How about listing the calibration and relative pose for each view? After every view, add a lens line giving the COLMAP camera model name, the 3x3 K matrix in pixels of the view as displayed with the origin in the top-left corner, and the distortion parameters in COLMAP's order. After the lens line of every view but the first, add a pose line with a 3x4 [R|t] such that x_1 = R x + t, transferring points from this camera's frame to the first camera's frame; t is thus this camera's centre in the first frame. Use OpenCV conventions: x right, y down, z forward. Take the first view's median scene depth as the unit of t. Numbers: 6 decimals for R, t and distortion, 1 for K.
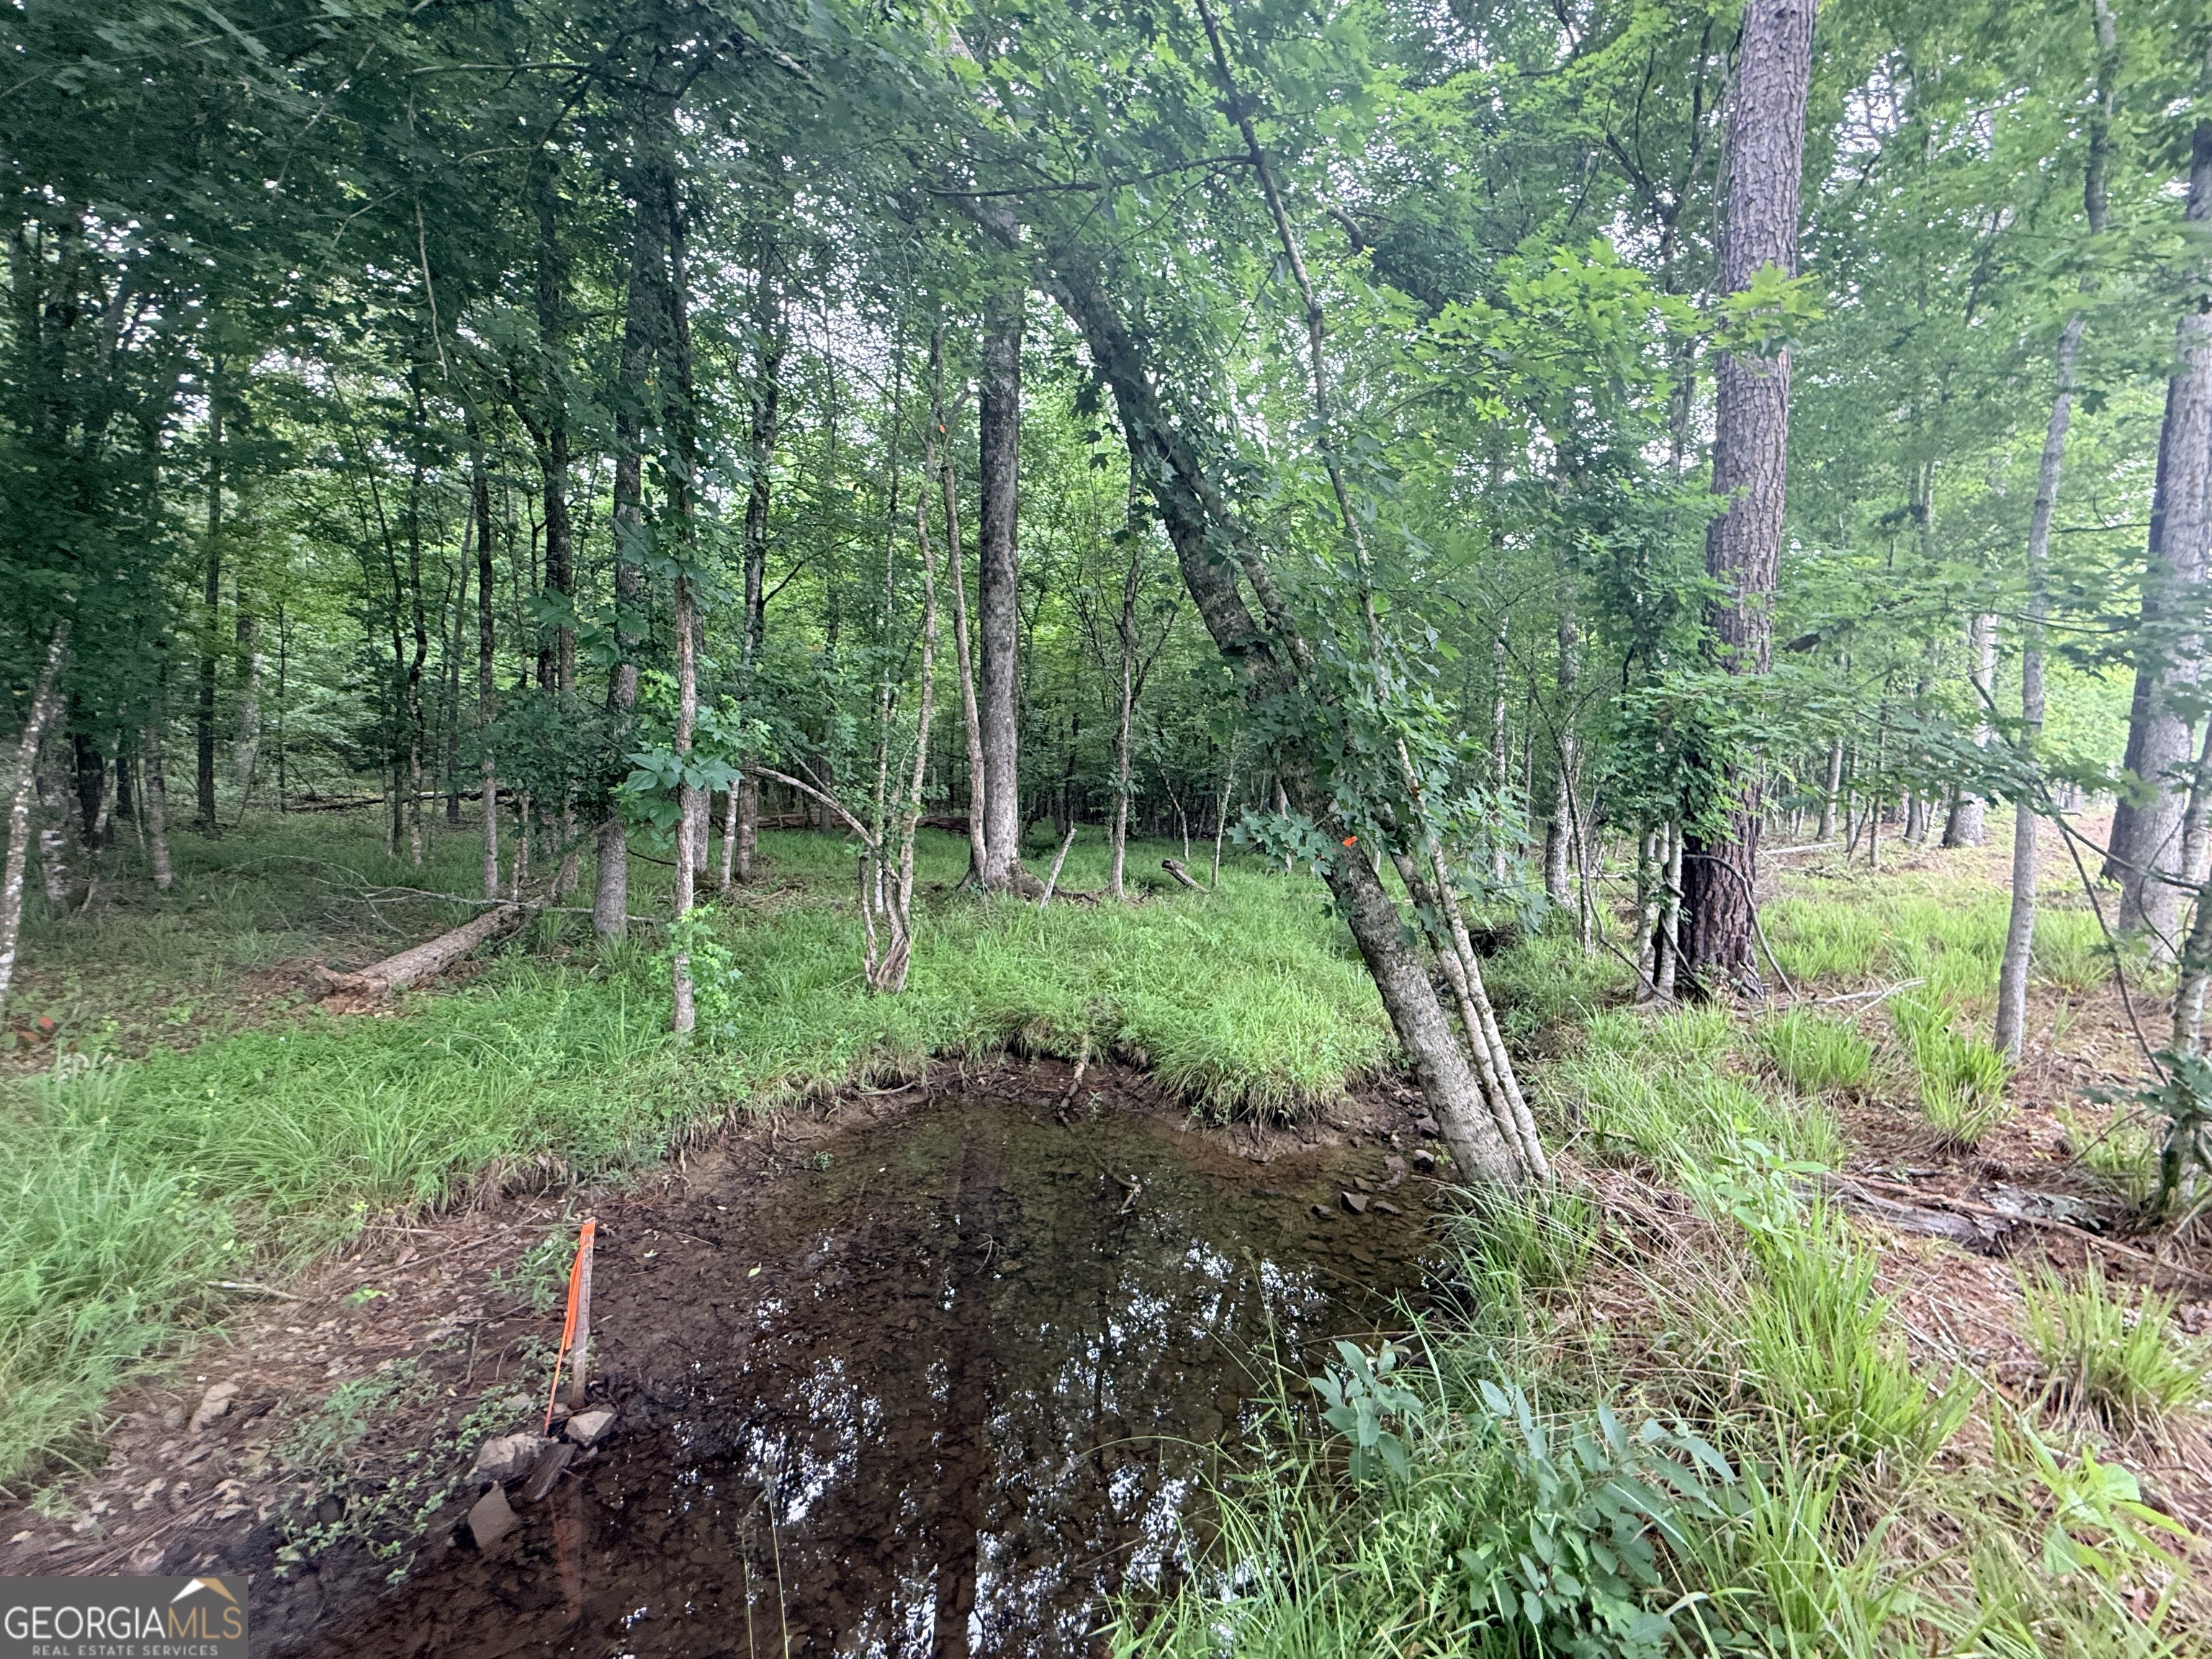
lens RADIAL K [[878.3, 0, 1100.2], [0, 878.3, 825.8], [0, 0, 1]] dist [-0.000071, 0.000352]
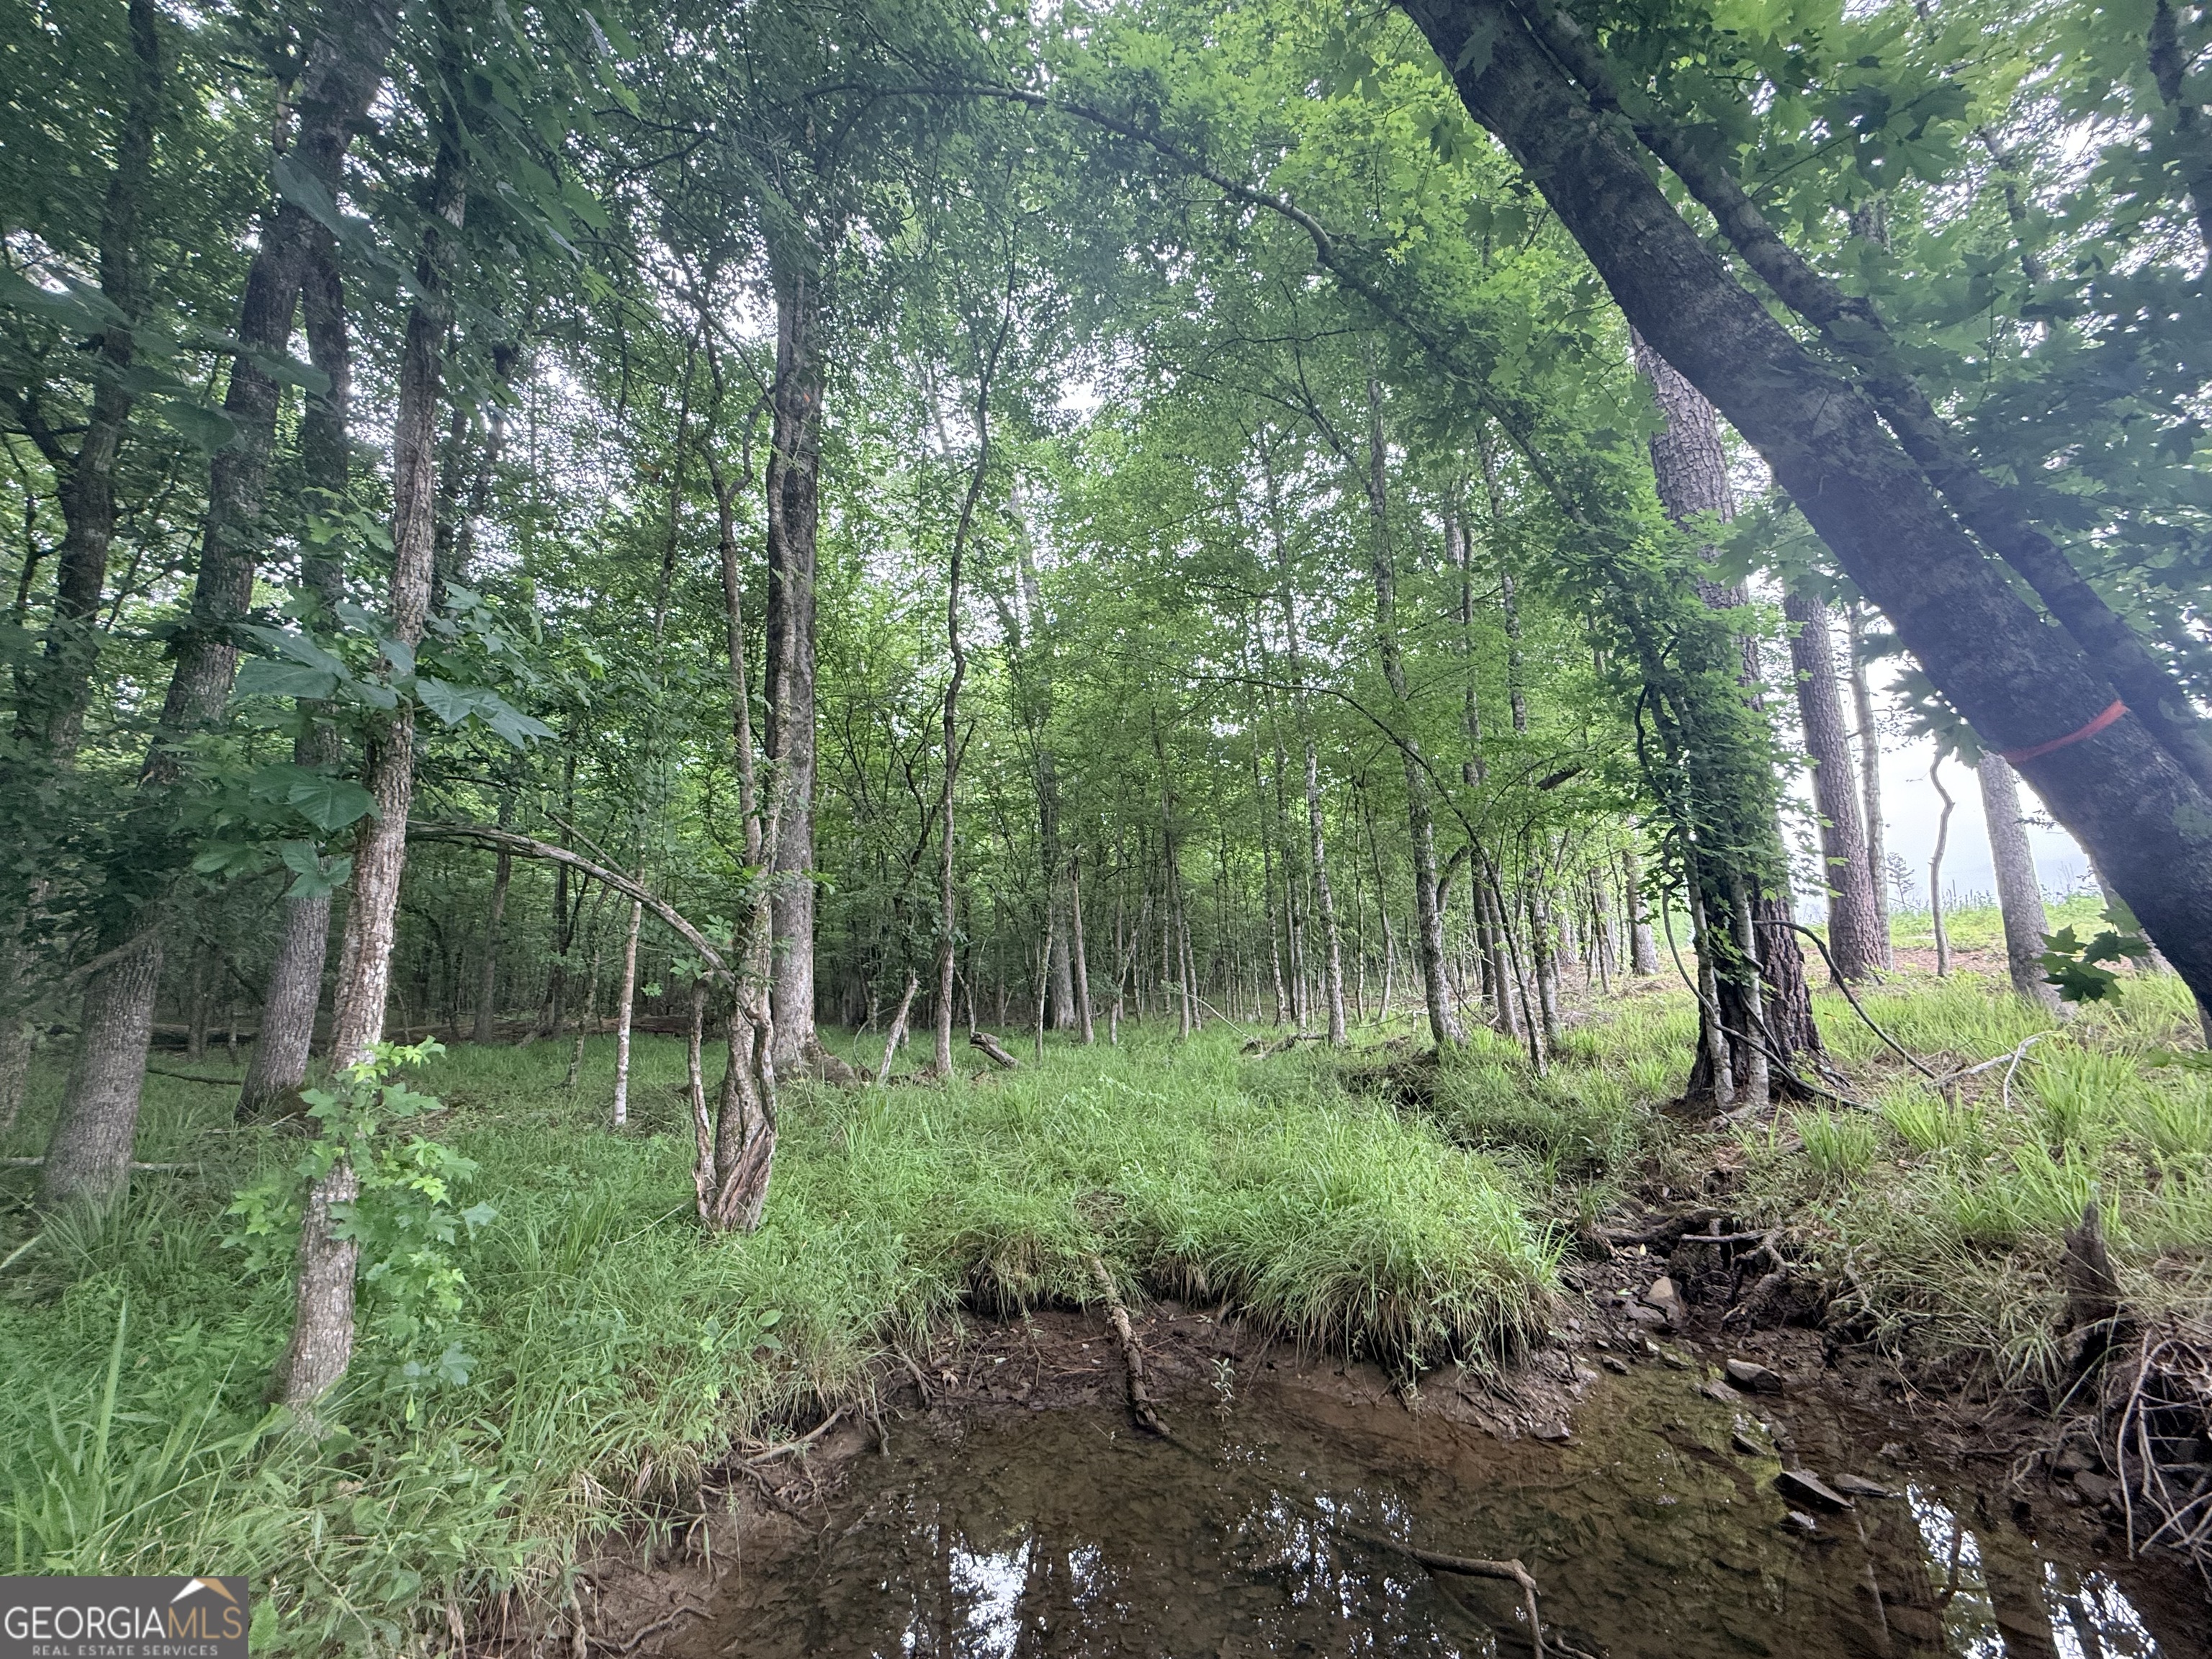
lens RADIAL K [[878.3, 0, 1100.2], [0, 878.3, 825.8], [0, 0, 1]] dist [-0.000071, 0.000352]
pose [[0.945672, 0.000348, 0.325122, -0.218187], [0.072013, 0.974936, -0.210507, 0.078689], [-0.317047, 0.222484, 0.921945, 0.388006]]
